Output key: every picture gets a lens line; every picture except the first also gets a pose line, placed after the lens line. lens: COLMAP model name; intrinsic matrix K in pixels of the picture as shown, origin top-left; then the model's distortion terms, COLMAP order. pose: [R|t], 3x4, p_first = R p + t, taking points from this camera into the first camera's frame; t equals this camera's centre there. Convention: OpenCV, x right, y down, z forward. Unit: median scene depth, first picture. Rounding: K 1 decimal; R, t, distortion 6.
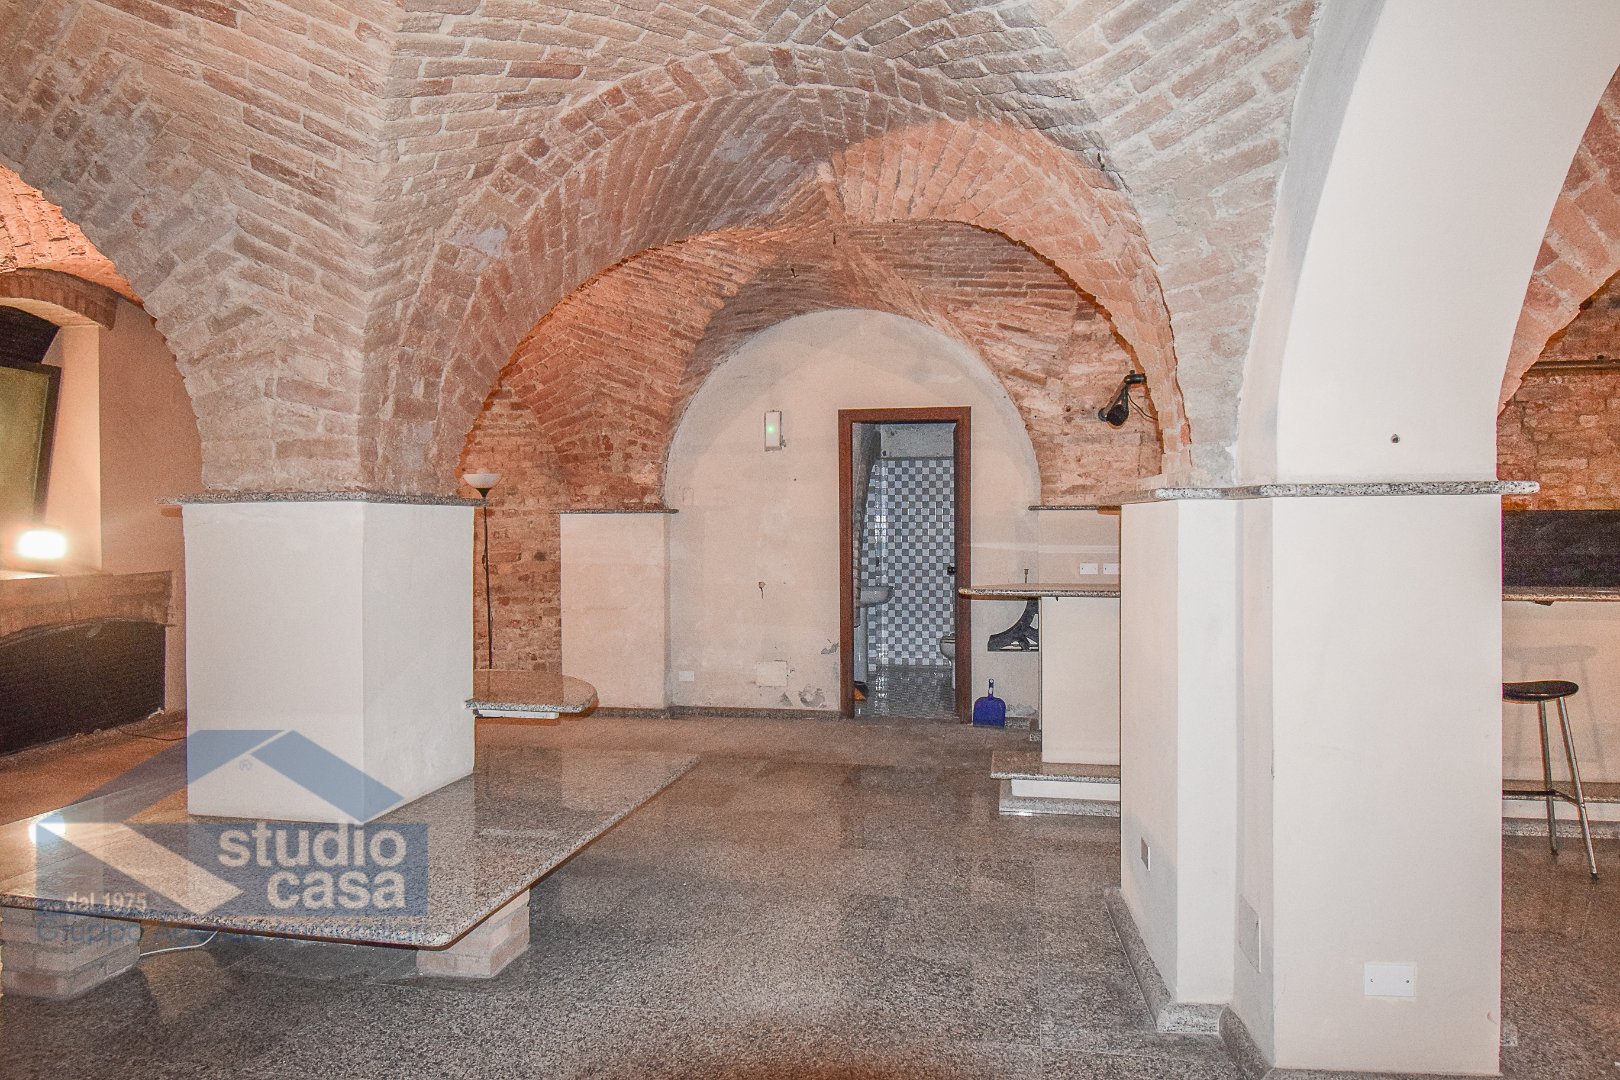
lens RADIAL K [[1016.2, 0, 865.9], [0, 1016.2, 531.3], [0, 0, 1]] dist [0.004314, -0.019558]
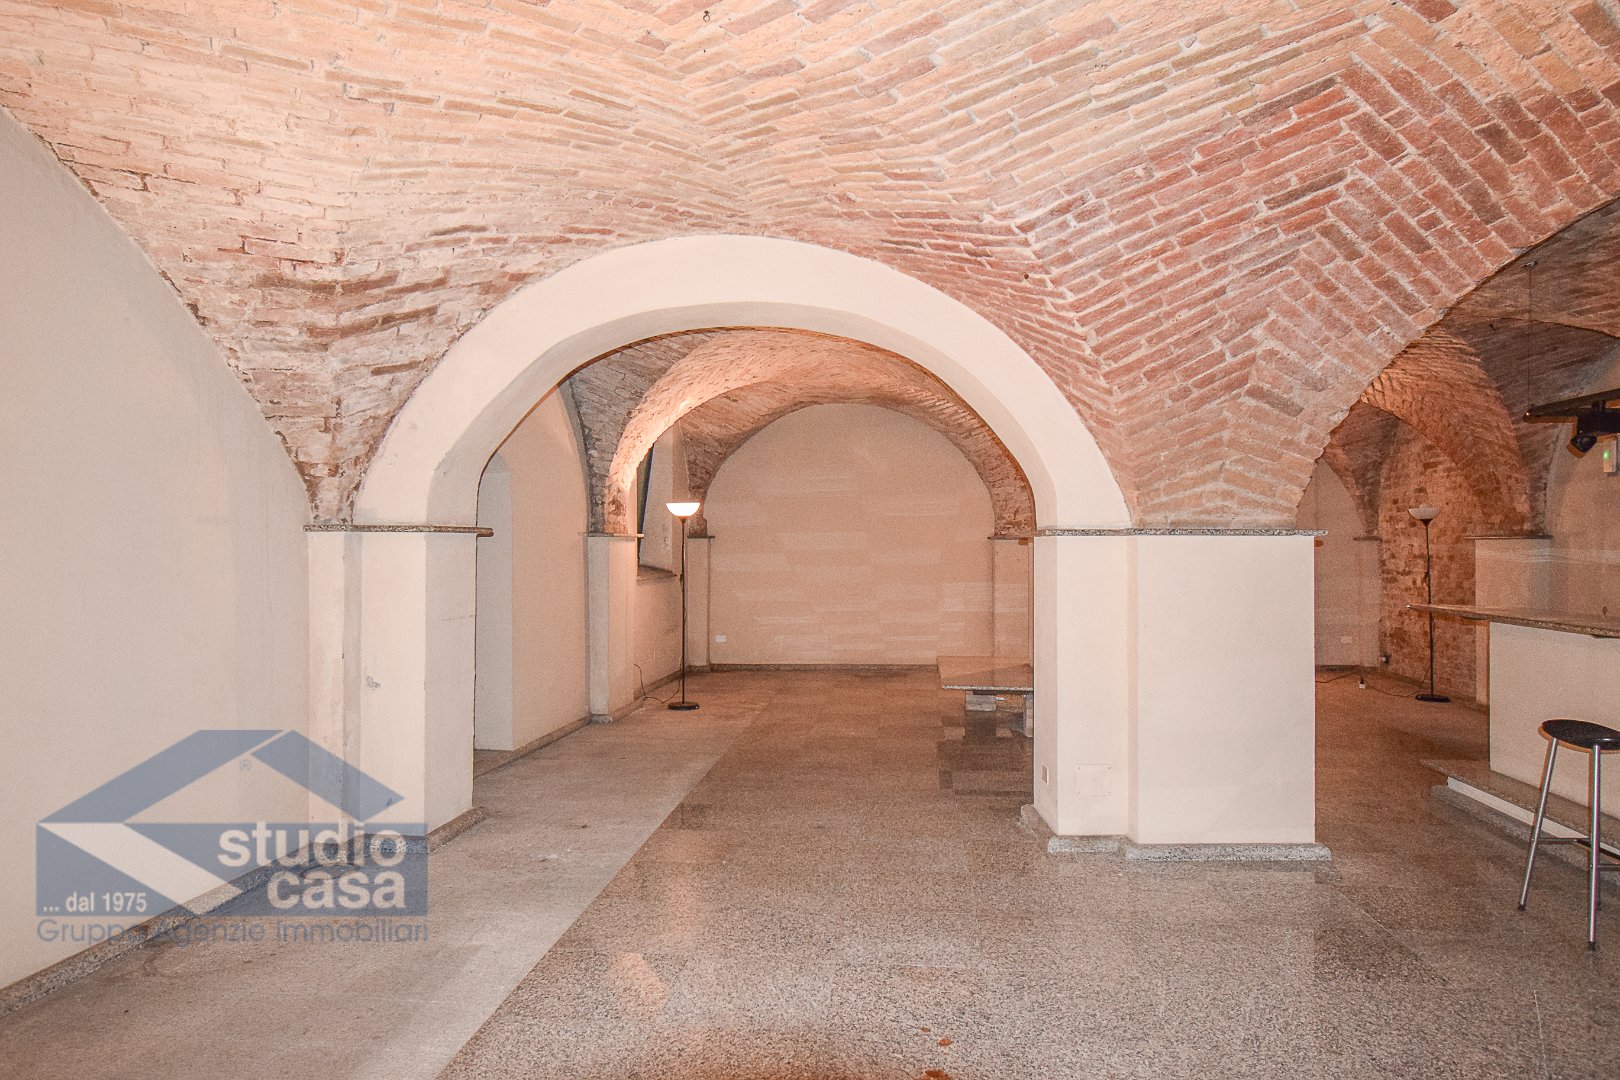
lens RADIAL K [[1030.1, 0, 795.5], [0, 1030.1, 535.1], [0, 0, 1]] dist [0.006522, -0.025343]
pose [[0.084544, -0.004371, -0.996410, 1.712798], [-0.009575, 0.999941, -0.005199, -0.017963], [0.996374, 0.009980, 0.084497, 0.236120]]
